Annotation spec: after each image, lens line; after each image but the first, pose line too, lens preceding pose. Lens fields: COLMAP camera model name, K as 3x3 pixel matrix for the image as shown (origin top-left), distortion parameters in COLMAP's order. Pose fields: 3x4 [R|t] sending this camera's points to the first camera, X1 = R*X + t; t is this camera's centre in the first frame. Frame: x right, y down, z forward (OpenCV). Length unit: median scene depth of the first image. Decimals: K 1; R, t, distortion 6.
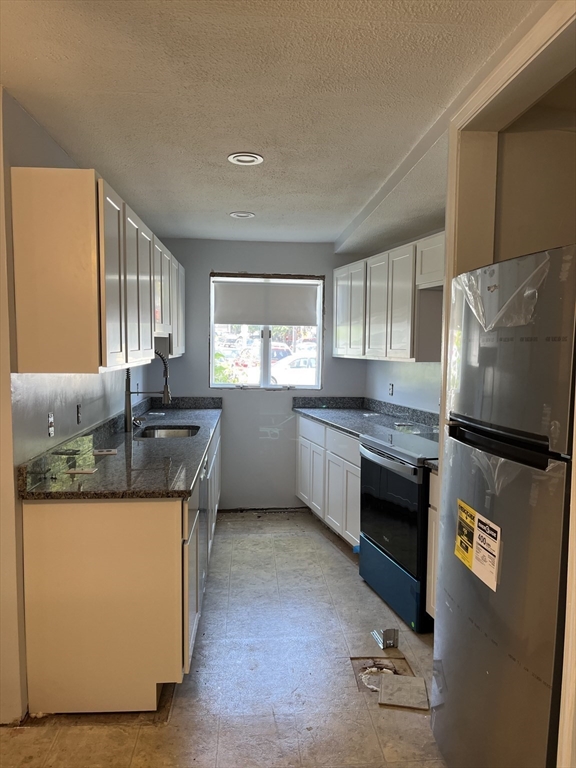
lens RADIAL K [[585.2, 0, 288.0], [0, 585.2, 384.0], [0, 0, 1]] dist [0.052262, -0.003496]
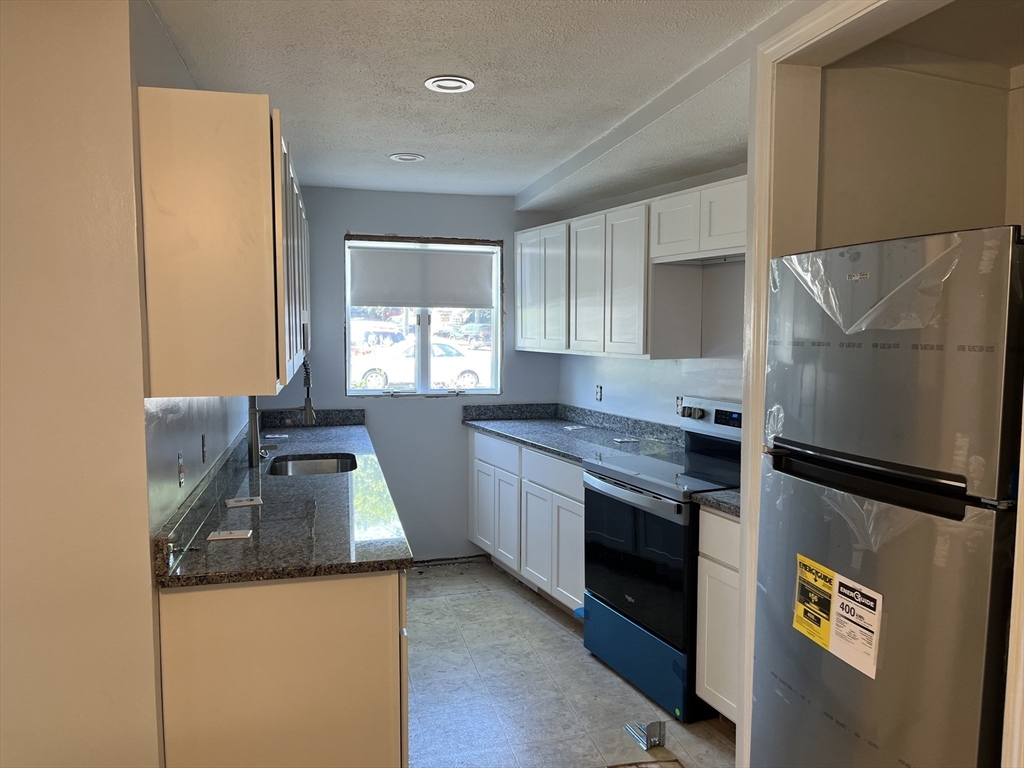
lens RADIAL K [[780.3, 0, 516.2], [0, 780.3, 377.8], [0, 0, 1]] dist [0.052262, -0.003496]
pose [[0.985874, -0.020747, 0.166198, -0.113581], [0.020217, 0.999784, 0.004882, -0.020904], [-0.166264, -0.001453, 0.986080, 0.034082]]
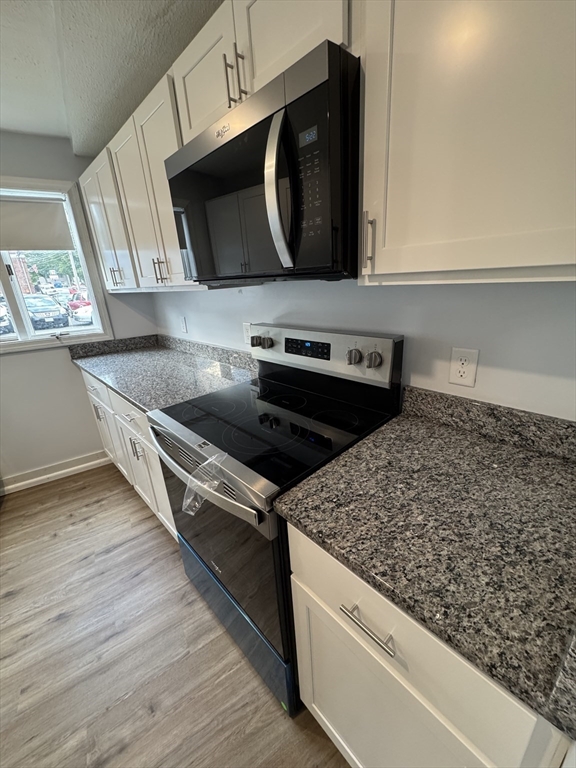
lens RADIAL K [[307.3, 0, 289.2], [0, 307.3, 384.0], [0, 0, 1]] dist [0.002231, 0.000072]
pose [[0.877985, -0.219044, 0.425631, 0.114993], [0.105531, 0.955857, 0.274228, -0.018696], [-0.466910, -0.195851, 0.862344, 0.590877]]
